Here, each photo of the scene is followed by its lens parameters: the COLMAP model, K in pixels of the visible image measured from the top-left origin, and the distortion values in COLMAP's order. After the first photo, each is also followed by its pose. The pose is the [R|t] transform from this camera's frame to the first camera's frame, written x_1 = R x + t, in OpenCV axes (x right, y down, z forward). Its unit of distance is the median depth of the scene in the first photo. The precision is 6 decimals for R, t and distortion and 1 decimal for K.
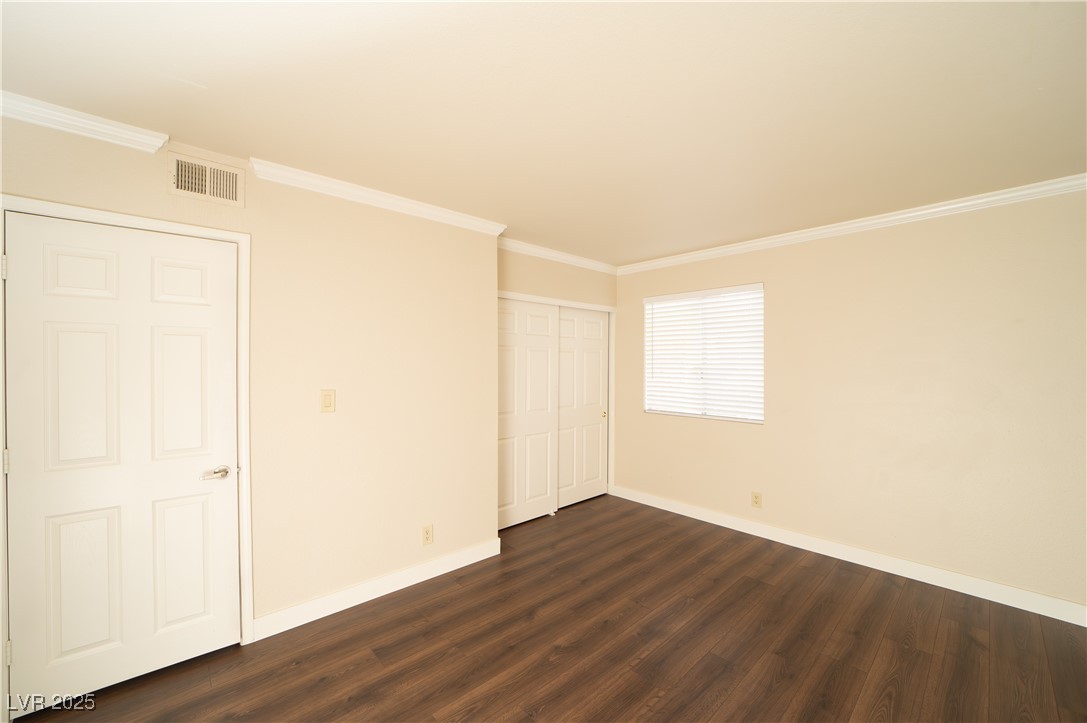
lens RADIAL K [[432.3, 0, 545.6], [0, 432.3, 377.1], [0, 0, 1]] dist [-0.038966, 0.013148]
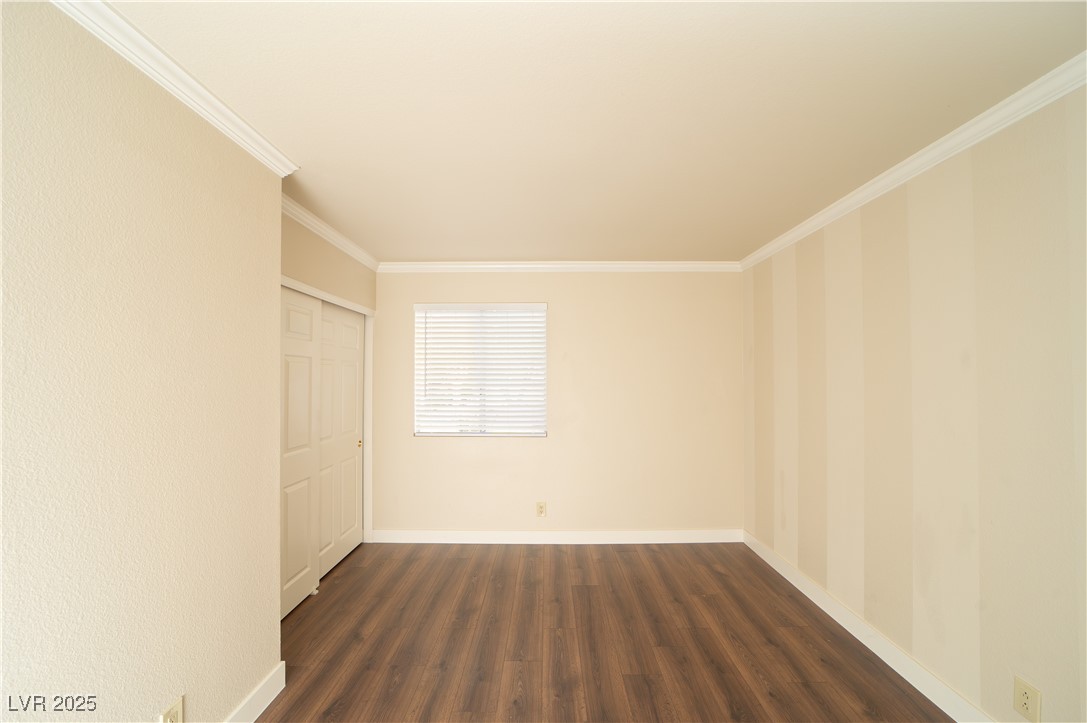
lens RADIAL K [[432.3, 0, 545.6], [0, 432.3, 377.1], [0, 0, 1]] dist [-0.038966, 0.013148]
pose [[0.675036, 0.001173, 0.737784, -0.317946], [0.023038, 0.999478, -0.022667, -0.014251], [-0.737425, 0.032298, 0.674657, 0.311369]]
